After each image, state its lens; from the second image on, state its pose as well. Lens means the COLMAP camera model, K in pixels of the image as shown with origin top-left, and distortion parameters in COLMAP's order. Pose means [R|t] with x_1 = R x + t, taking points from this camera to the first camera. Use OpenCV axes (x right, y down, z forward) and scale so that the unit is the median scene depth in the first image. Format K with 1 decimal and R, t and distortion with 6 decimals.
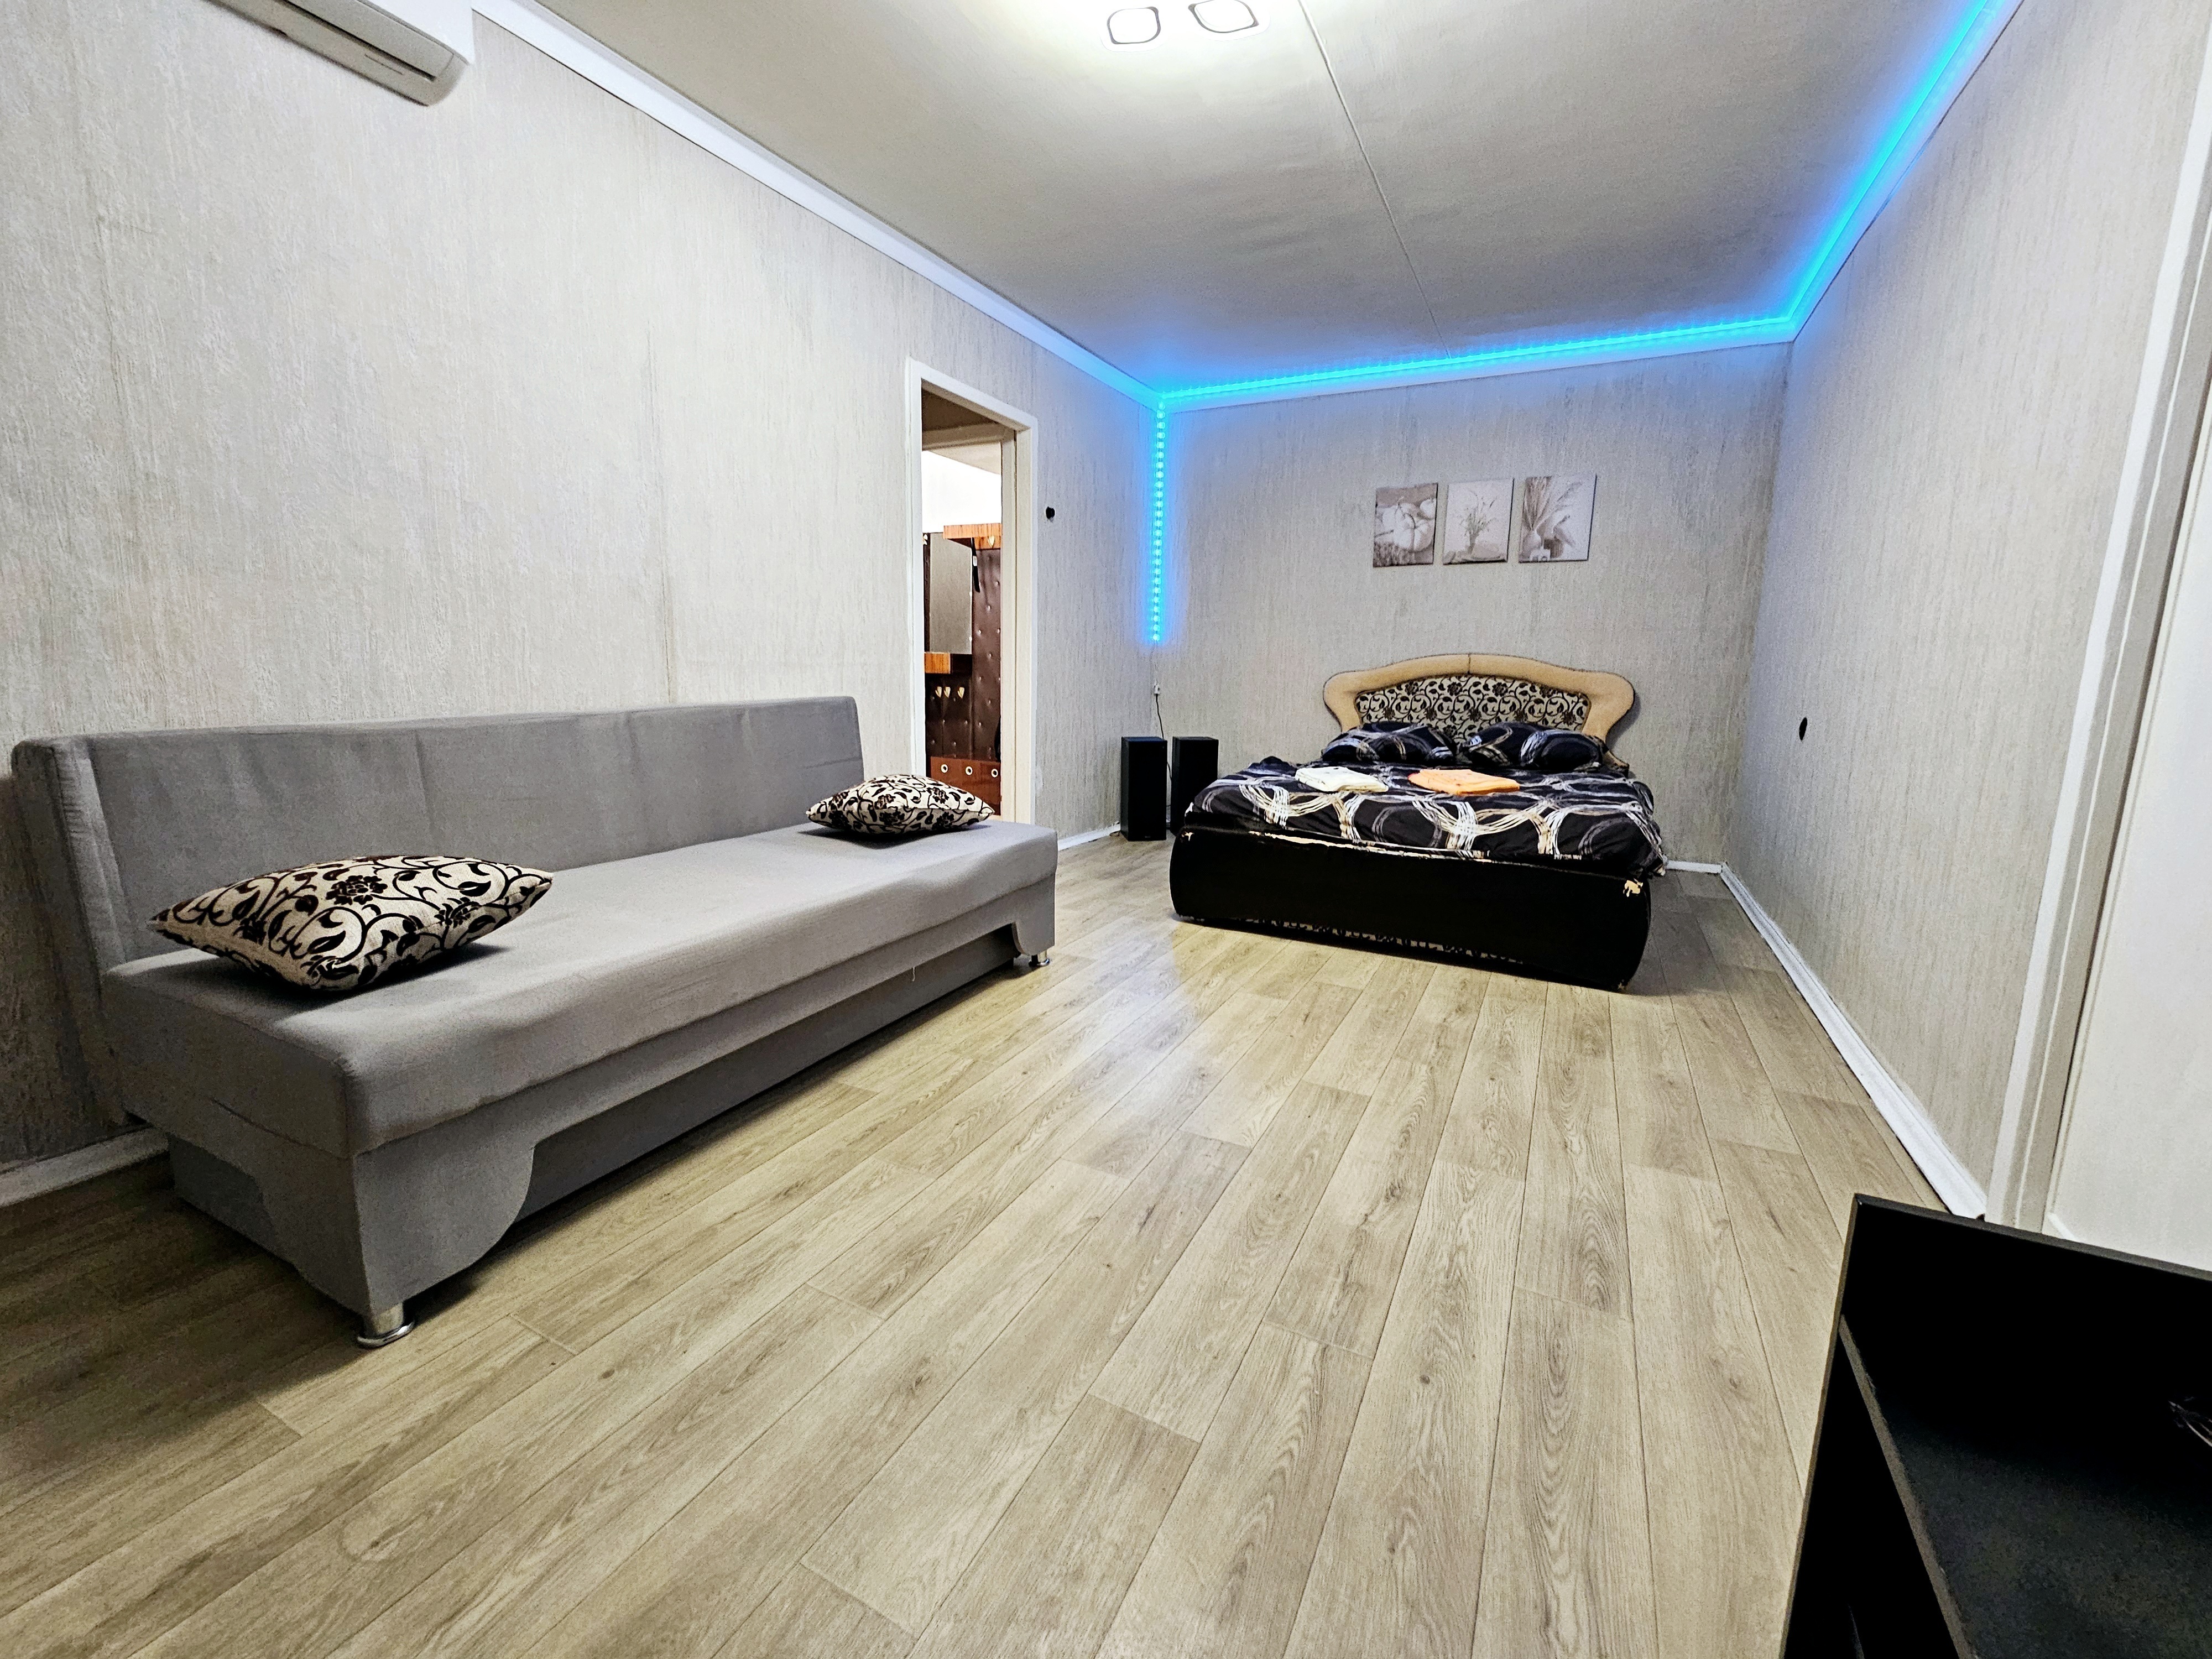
lens RADIAL K [[899.7, 0, 1106.4], [0, 899.7, 815.3], [0, 0, 1]] dist [0.001163, -0.000440]
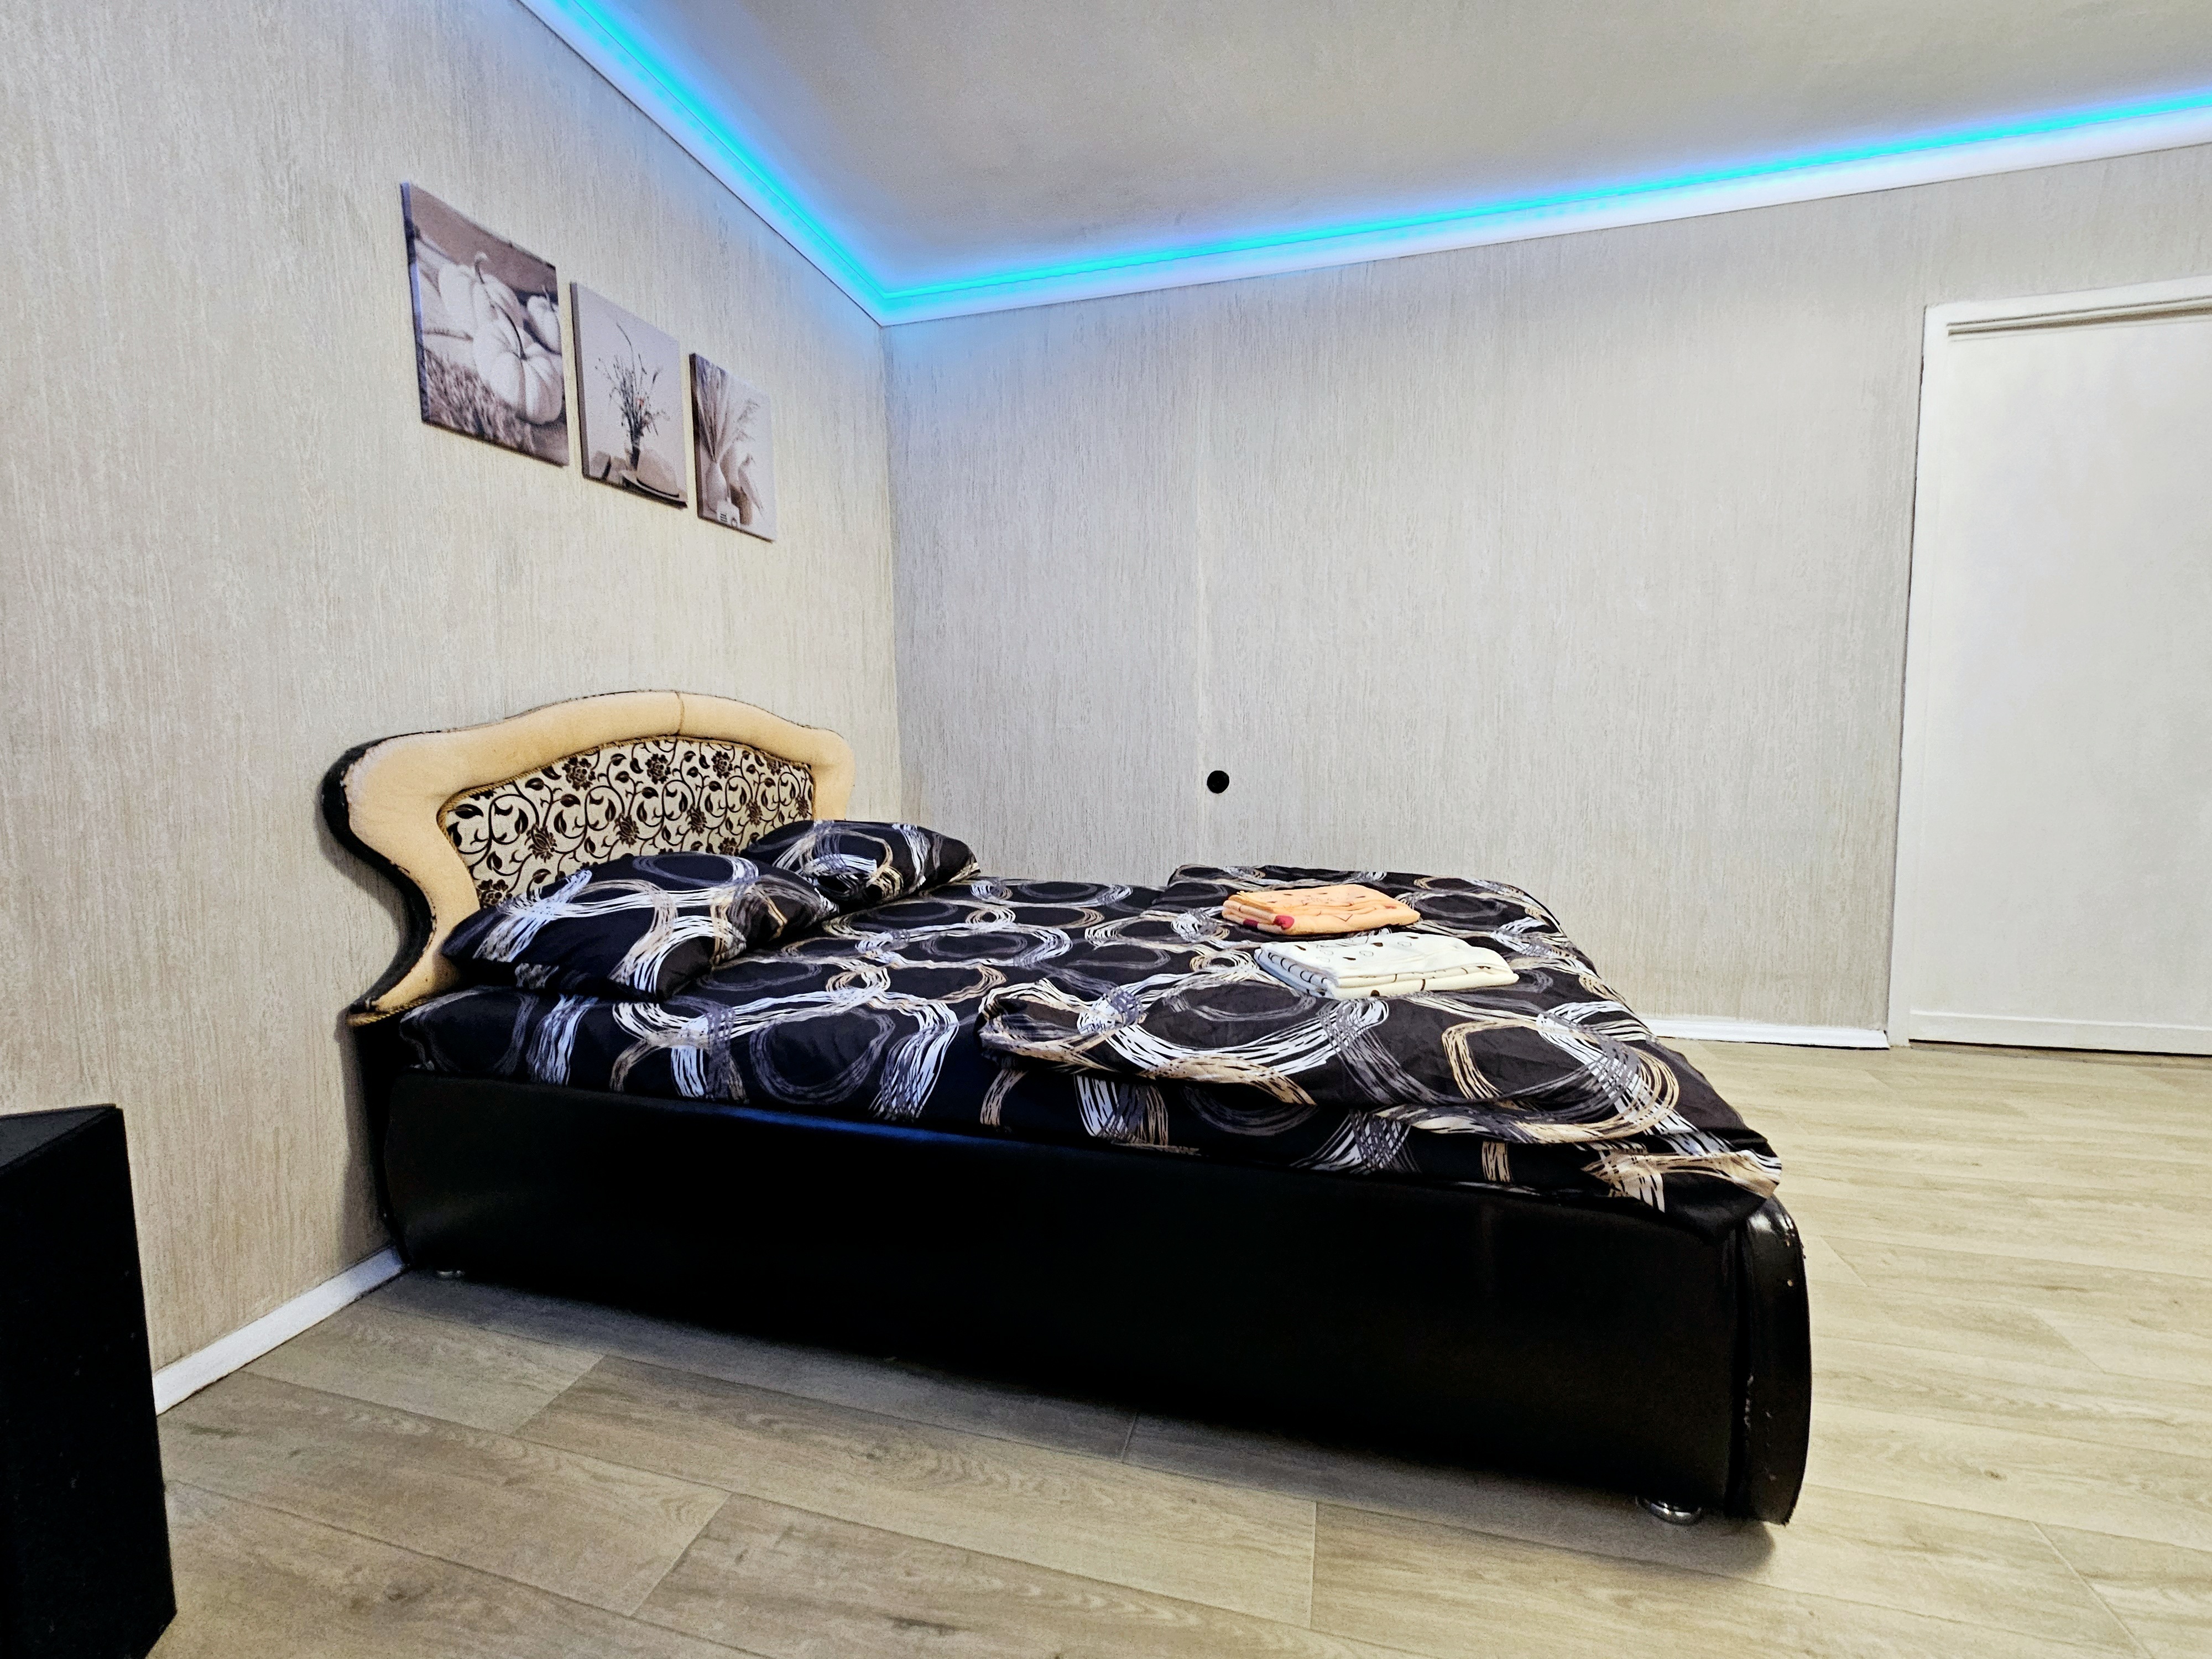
lens RADIAL K [[900.5, 0, 1106.3], [0, 900.5, 813.6], [0, 0, 1]] dist [0.000351, -0.000907]
pose [[-0.218524, -0.092298, 0.971457, -0.149497], [0.166667, 0.977359, 0.130349, -0.210766], [-0.961493, 0.190394, -0.198194, 1.324554]]
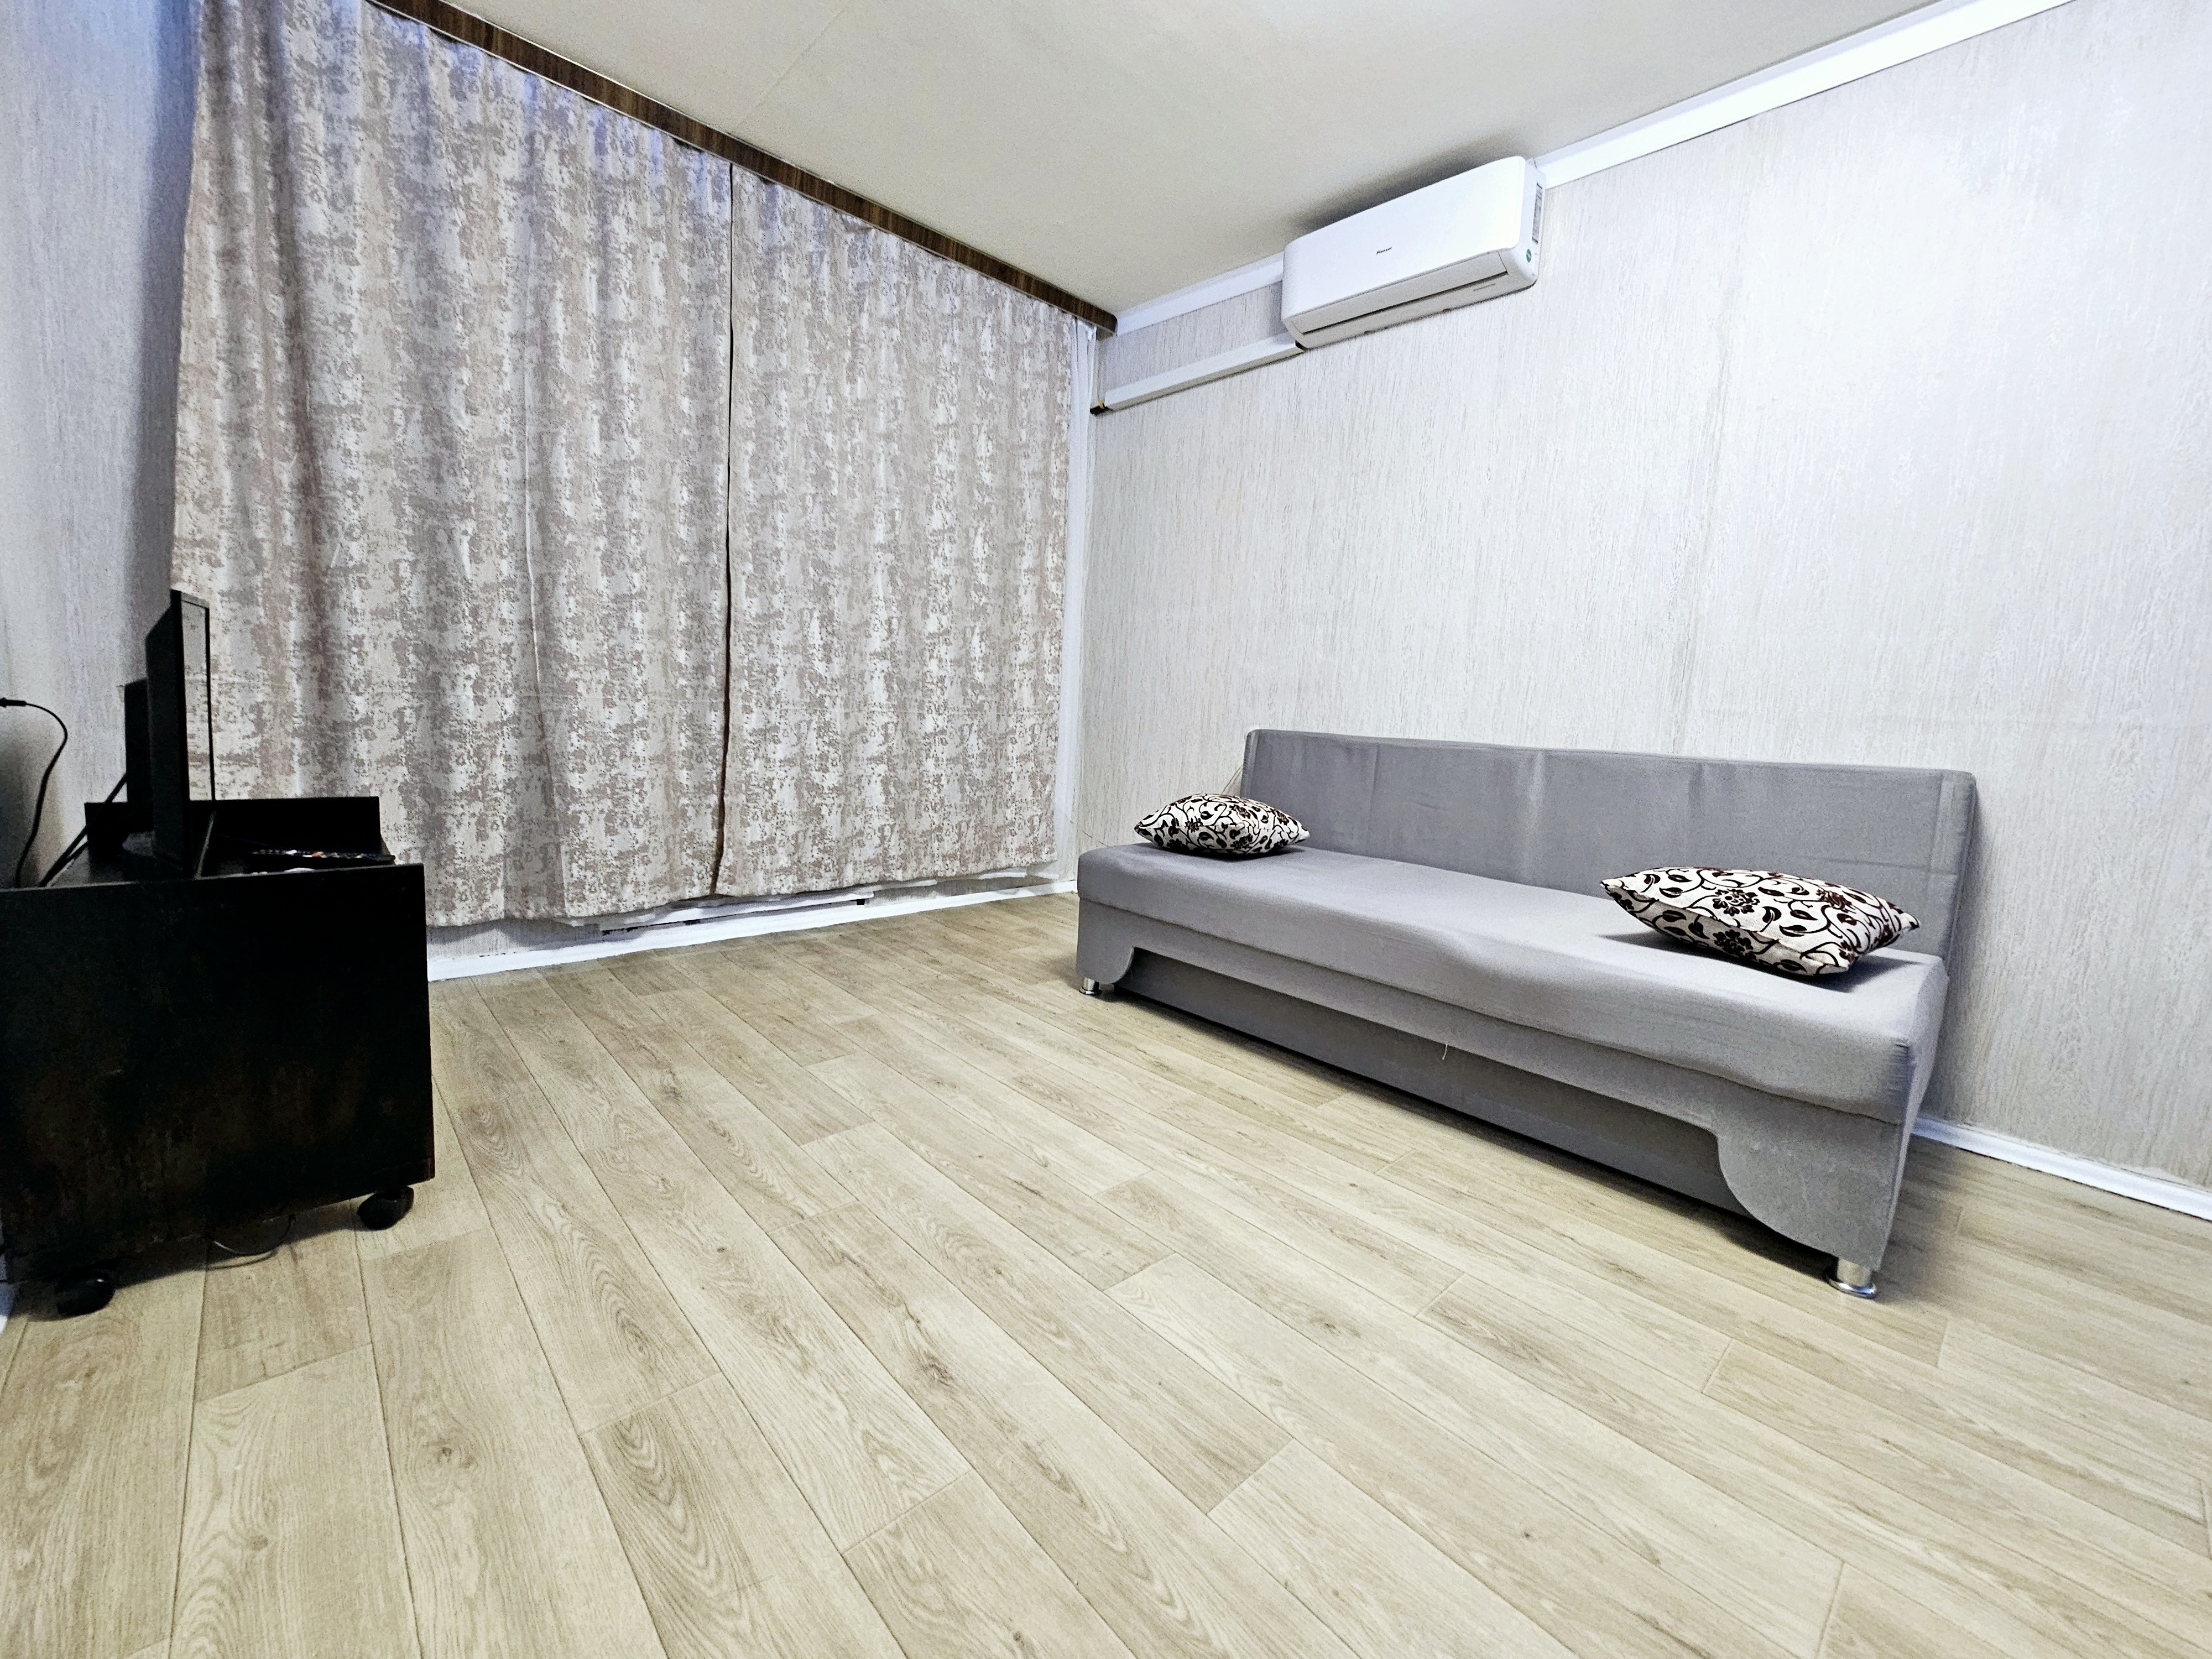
lens RADIAL K [[900.5, 0, 1106.3], [0, 900.5, 813.6], [0, 0, 1]] dist [0.000351, -0.000907]
pose [[-0.334269, 0.081962, -0.938907, 0.479039], [-0.213766, 0.963655, 0.160227, -0.076690], [0.917915, 0.254265, -0.304599, 0.650201]]
